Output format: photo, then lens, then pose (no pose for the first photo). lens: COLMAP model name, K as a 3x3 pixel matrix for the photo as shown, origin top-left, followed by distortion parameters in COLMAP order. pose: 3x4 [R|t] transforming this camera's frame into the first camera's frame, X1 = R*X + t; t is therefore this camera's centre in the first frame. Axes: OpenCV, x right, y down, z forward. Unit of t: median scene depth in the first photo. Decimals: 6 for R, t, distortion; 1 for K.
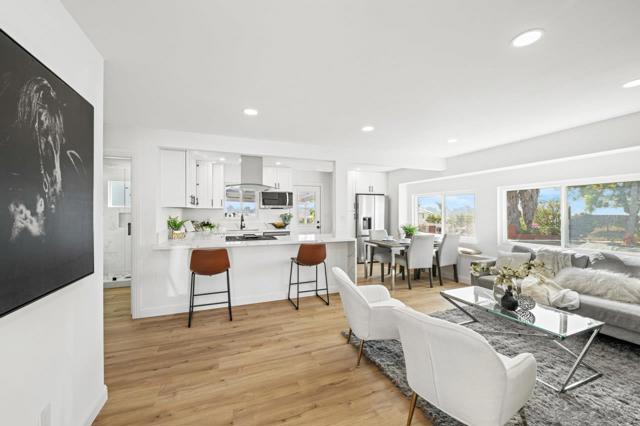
lens RADIAL K [[252.5, 0, 324.8], [0, 252.5, 210.6], [0, 0, 1]] dist [-0.003529, -0.000812]
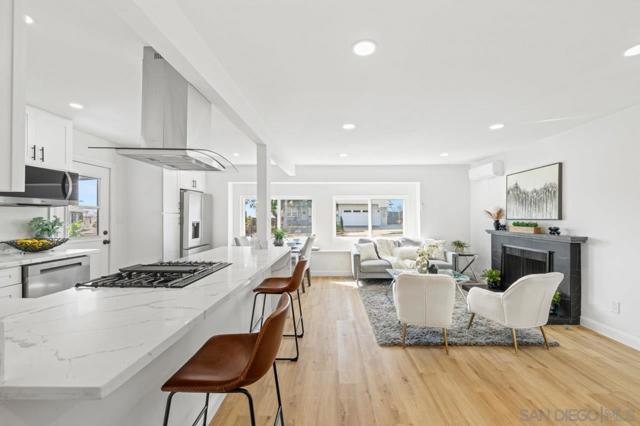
lens RADIAL K [[252.5, 0, 330.5], [0, 252.5, 216.0], [0, 0, 1]] dist [-0.003529, -0.000812]
pose [[0.380855, 0.002554, 0.924631, -0.950811], [-0.006881, 0.999976, 0.000072, 0.013742], [-0.924609, -0.006390, 0.380864, 0.918423]]
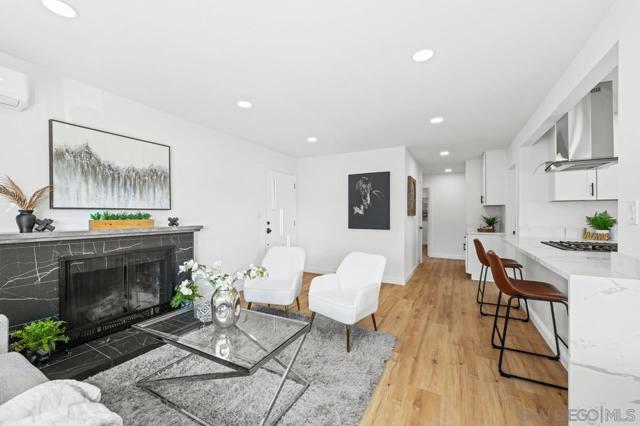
lens RADIAL K [[252.5, 0, 318.8], [0, 252.5, 215.2], [0, 0, 1]] dist [-0.003529, -0.000812]
pose [[-0.776307, -0.000479, -0.630355, 0.946075], [-0.001221, 0.999999, 0.000745, 0.049984], [0.630354, 0.001348, -0.776307, 1.695587]]
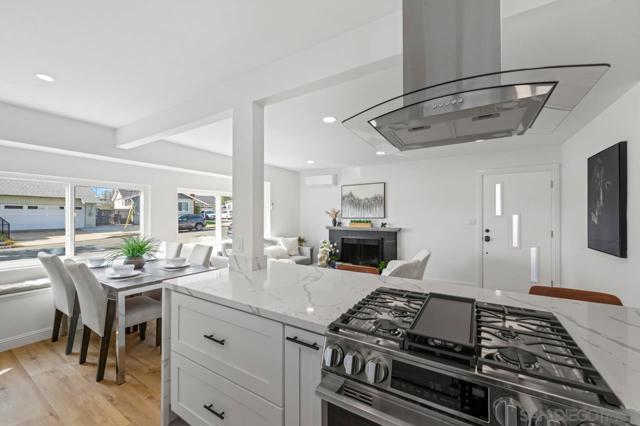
lens RADIAL K [[252.5, 0, 316.6], [0, 252.5, 214.7], [0, 0, 1]] dist [-0.003529, -0.000812]
pose [[-0.585468, 0.001580, 0.810694, -0.662808], [-0.004448, 0.999977, -0.005161, 0.010656], [-0.810683, -0.006628, -0.585448, 2.030817]]
